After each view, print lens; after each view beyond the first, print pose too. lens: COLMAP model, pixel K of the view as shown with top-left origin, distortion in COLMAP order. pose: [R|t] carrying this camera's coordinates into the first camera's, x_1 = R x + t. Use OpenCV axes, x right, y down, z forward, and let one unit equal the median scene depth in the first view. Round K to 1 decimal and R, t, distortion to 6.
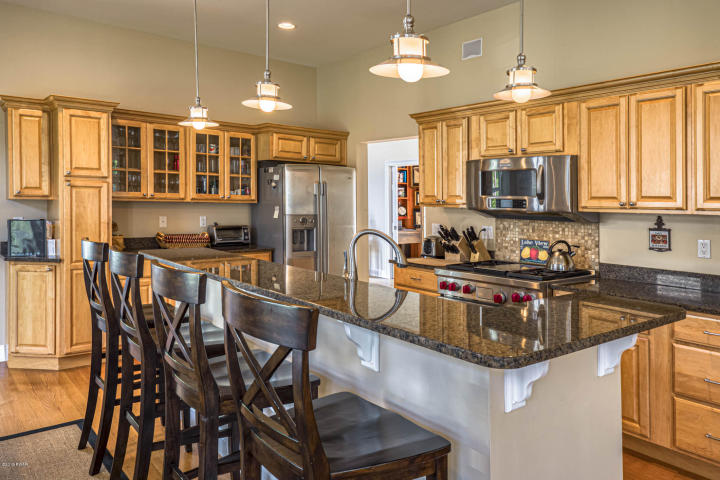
lens RADIAL K [[544.3, 0, 360.4], [0, 544.3, 206.1], [0, 0, 1]] dist [0.035847, 0.000548]
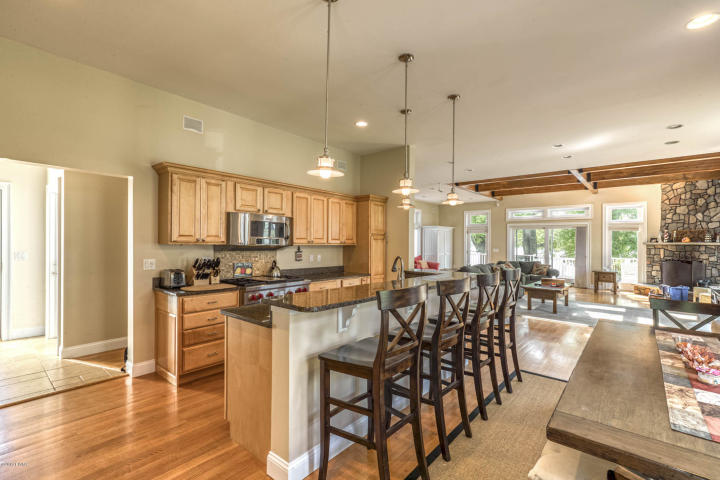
lens RADIAL K [[314.4, 0, 360.0], [0, 314.4, 240.0], [0, 0, 1]] dist [0.000974, 0.000006]
pose [[-0.172162, -0.010373, 0.985014, -0.704458], [-0.007390, 0.999930, 0.009239, -0.019120], [-0.985041, -0.005689, -0.172226, 0.828432]]
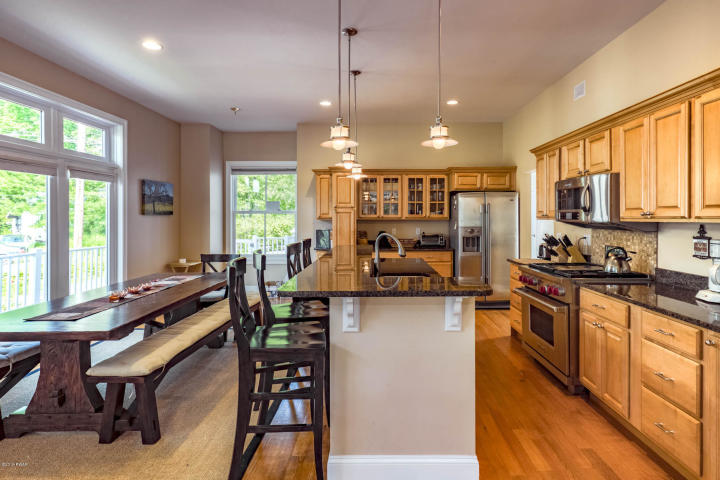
lens RADIAL K [[377.4, 0, 361.7], [0, 377.4, 222.5], [0, 0, 1]] dist [-0.001293, -0.000634]
pose [[0.767849, -0.013334, -0.640492, 0.430803], [0.012188, 0.999906, -0.006205, 0.009109], [0.640515, -0.003042, 0.767940, 0.039878]]
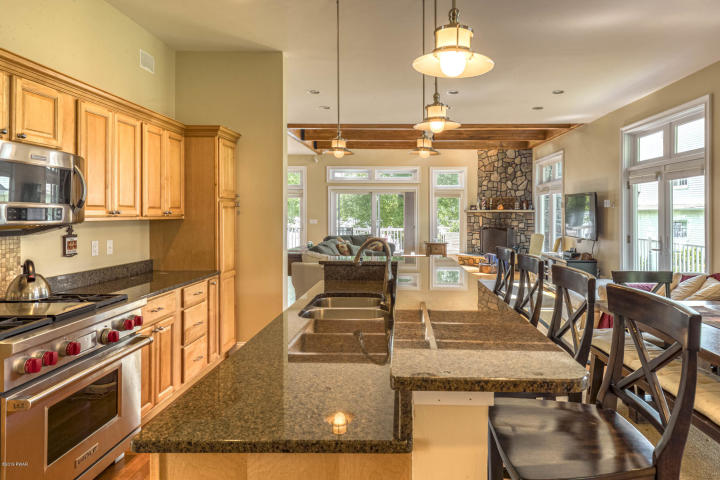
lens RADIAL K [[438.3, 0, 363.3], [0, 438.3, 208.9], [0, 0, 1]] dist [0.001676, 0.000245]
pose [[-0.751790, -0.013578, 0.659262, -0.365176], [-0.011309, 0.999906, 0.007698, -0.018407], [-0.659305, -0.001669, -0.751874, 1.072315]]
